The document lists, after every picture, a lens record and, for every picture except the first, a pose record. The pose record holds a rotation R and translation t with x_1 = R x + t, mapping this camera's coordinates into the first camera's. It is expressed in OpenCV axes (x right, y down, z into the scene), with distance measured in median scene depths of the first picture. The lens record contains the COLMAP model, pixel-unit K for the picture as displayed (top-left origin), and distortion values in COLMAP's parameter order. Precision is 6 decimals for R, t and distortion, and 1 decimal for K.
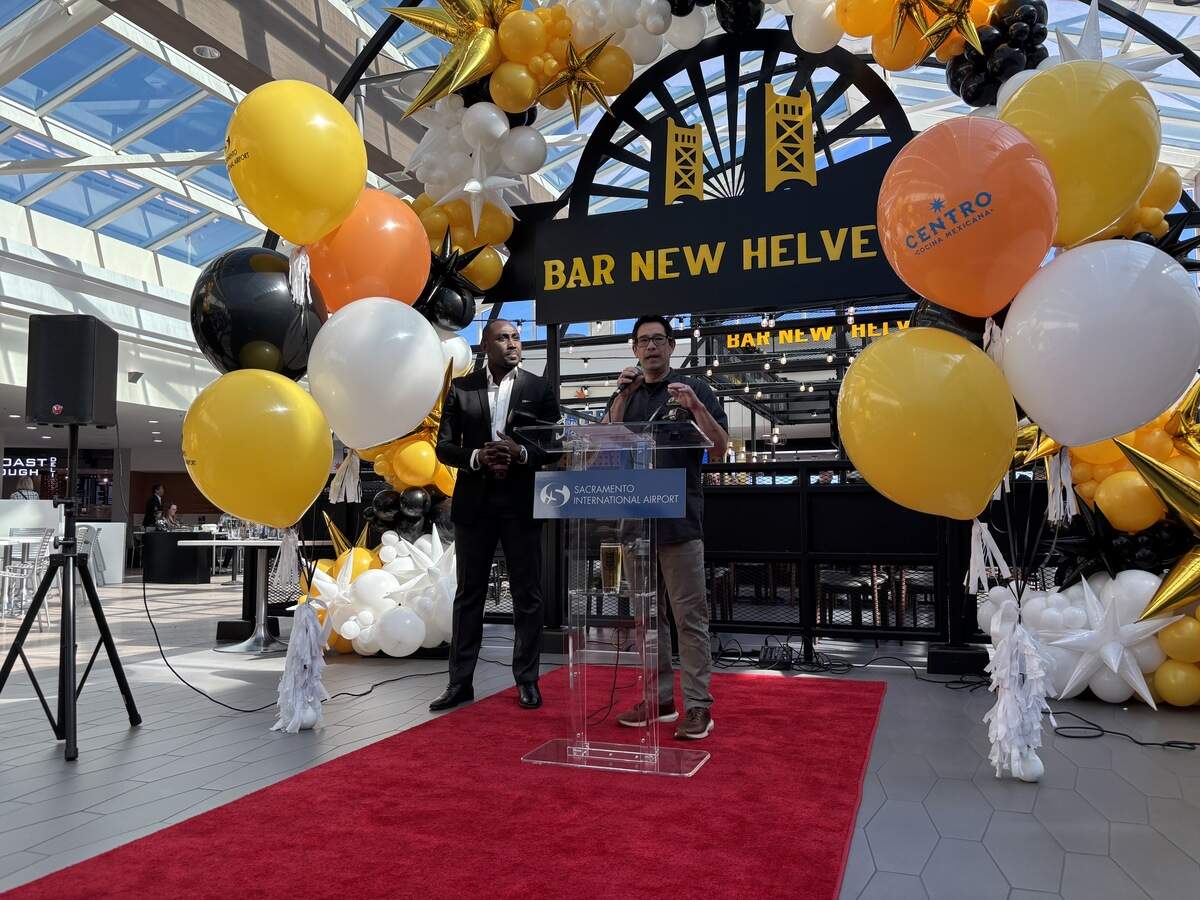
lens RADIAL K [[903.0, 0, 598.3], [0, 903.0, 488.7], [0, 0, 1]] dist [0.096527, -0.230874]
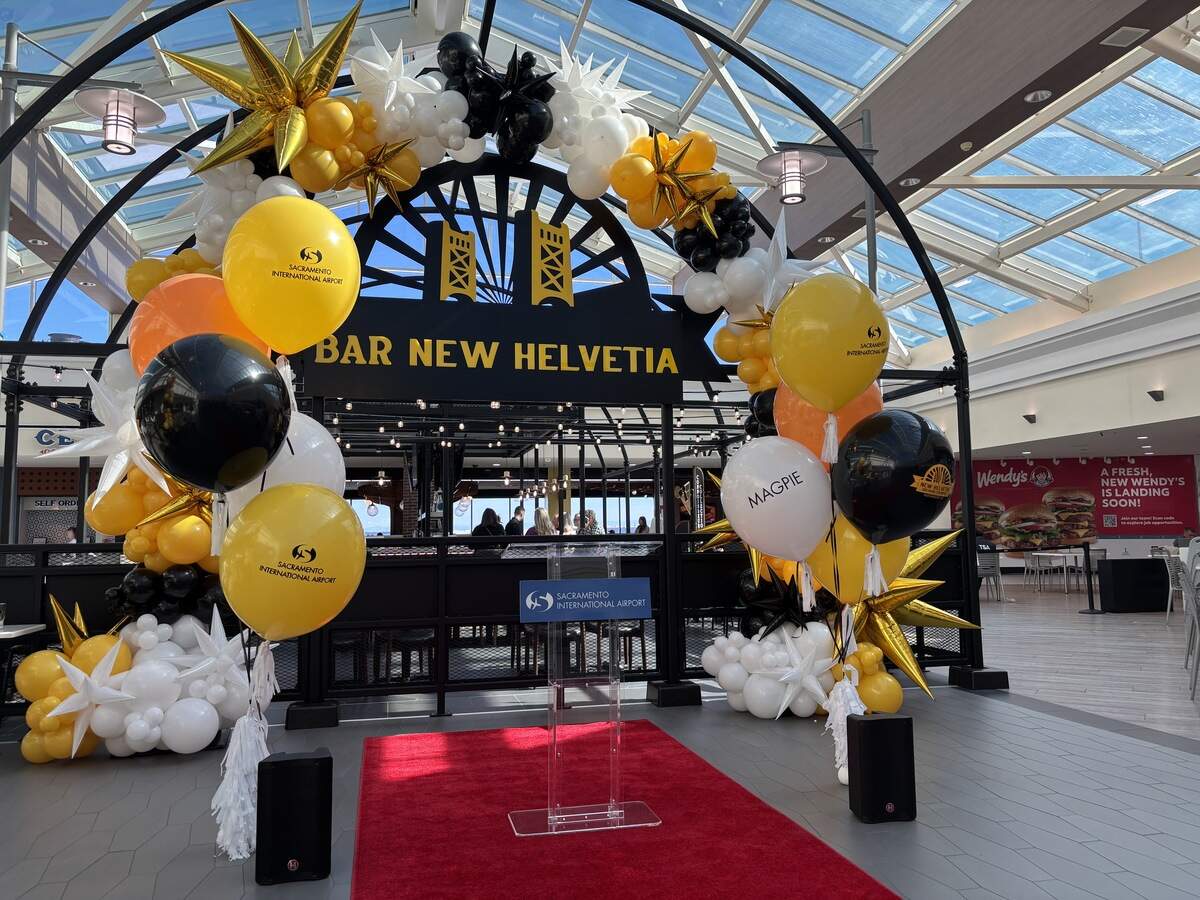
lens RADIAL K [[903.0, 0, 598.3], [0, 903.0, 488.7], [0, 0, 1]] dist [0.096527, -0.230874]
pose [[0.840377, 0.021196, 0.541588, -0.367526], [-0.012470, 0.999727, -0.019776, -0.068743], [-0.541859, 0.009866, 0.840411, -0.014548]]
